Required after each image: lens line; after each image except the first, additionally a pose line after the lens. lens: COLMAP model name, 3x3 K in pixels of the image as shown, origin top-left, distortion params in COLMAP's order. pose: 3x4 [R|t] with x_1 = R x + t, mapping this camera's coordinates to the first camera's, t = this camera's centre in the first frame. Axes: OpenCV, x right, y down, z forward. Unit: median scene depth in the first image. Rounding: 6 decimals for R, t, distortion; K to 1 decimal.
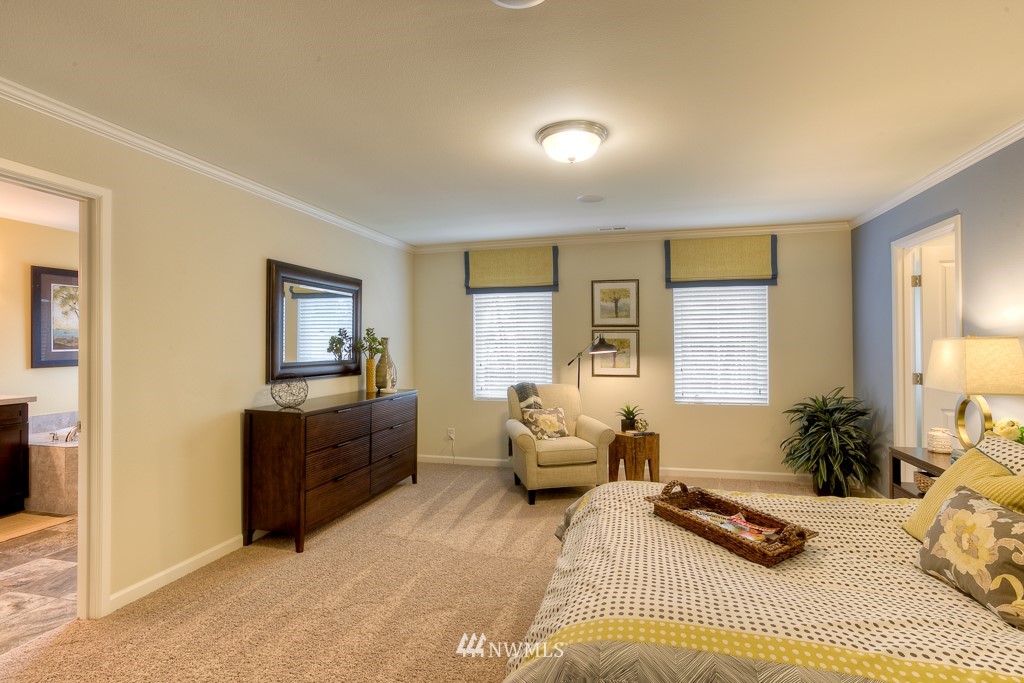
lens RADIAL K [[509.3, 0, 518.5], [0, 509.3, 338.7], [0, 0, 1]] dist [-0.052100, 0.022345]
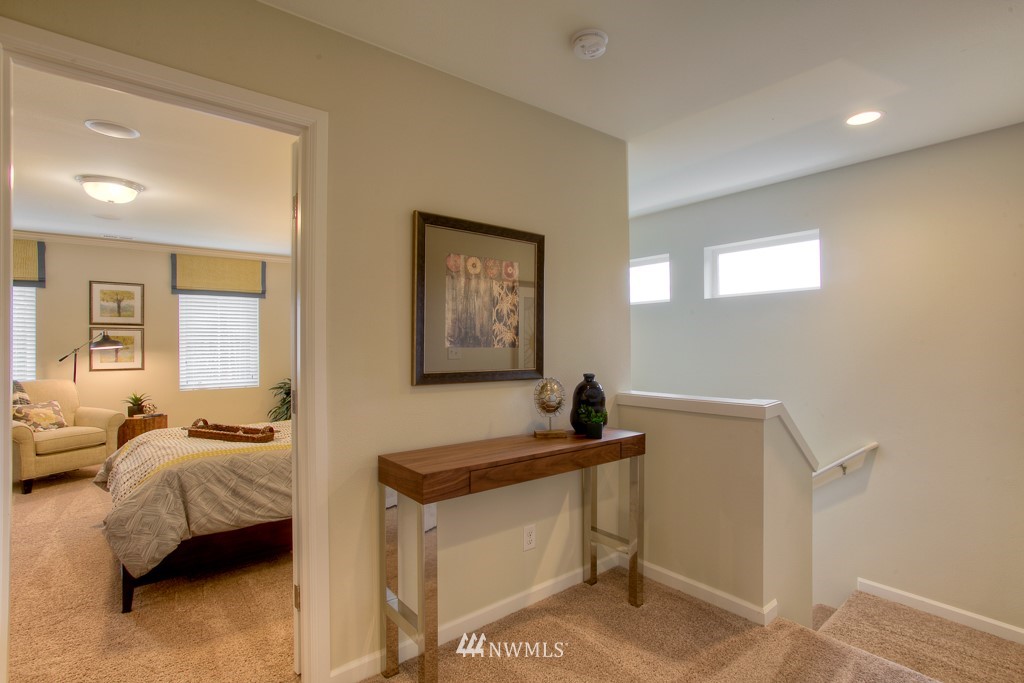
lens RADIAL K [[509.3, 0, 534.1], [0, 509.3, 343.8], [0, 0, 1]] dist [-0.052100, 0.022345]
pose [[0.577784, 0.001815, 0.816188, -0.175355], [-0.009322, 0.999947, 0.004376, 0.004224], [-0.816137, -0.010137, 0.577770, -0.378184]]
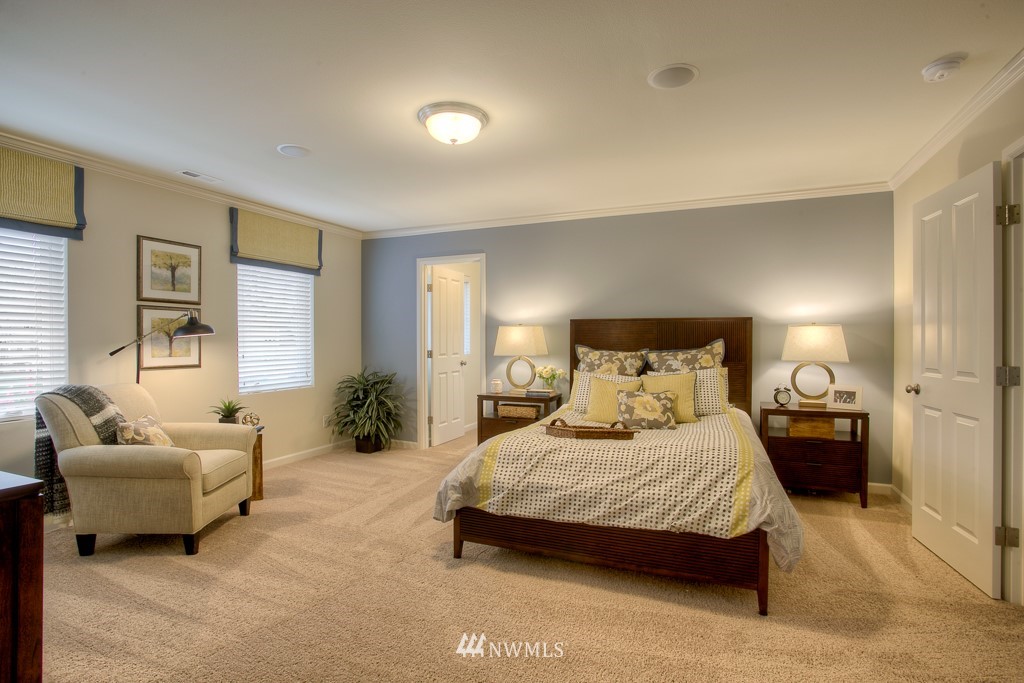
lens RADIAL K [[509.3, 0, 516.1], [0, 509.3, 340.5], [0, 0, 1]] dist [-0.052100, 0.022345]
pose [[0.131916, 0.002679, 0.991257, -0.507782], [-0.009104, 0.999957, -0.001491, 0.030862], [-0.991219, -0.008828, 0.131935, 0.417116]]
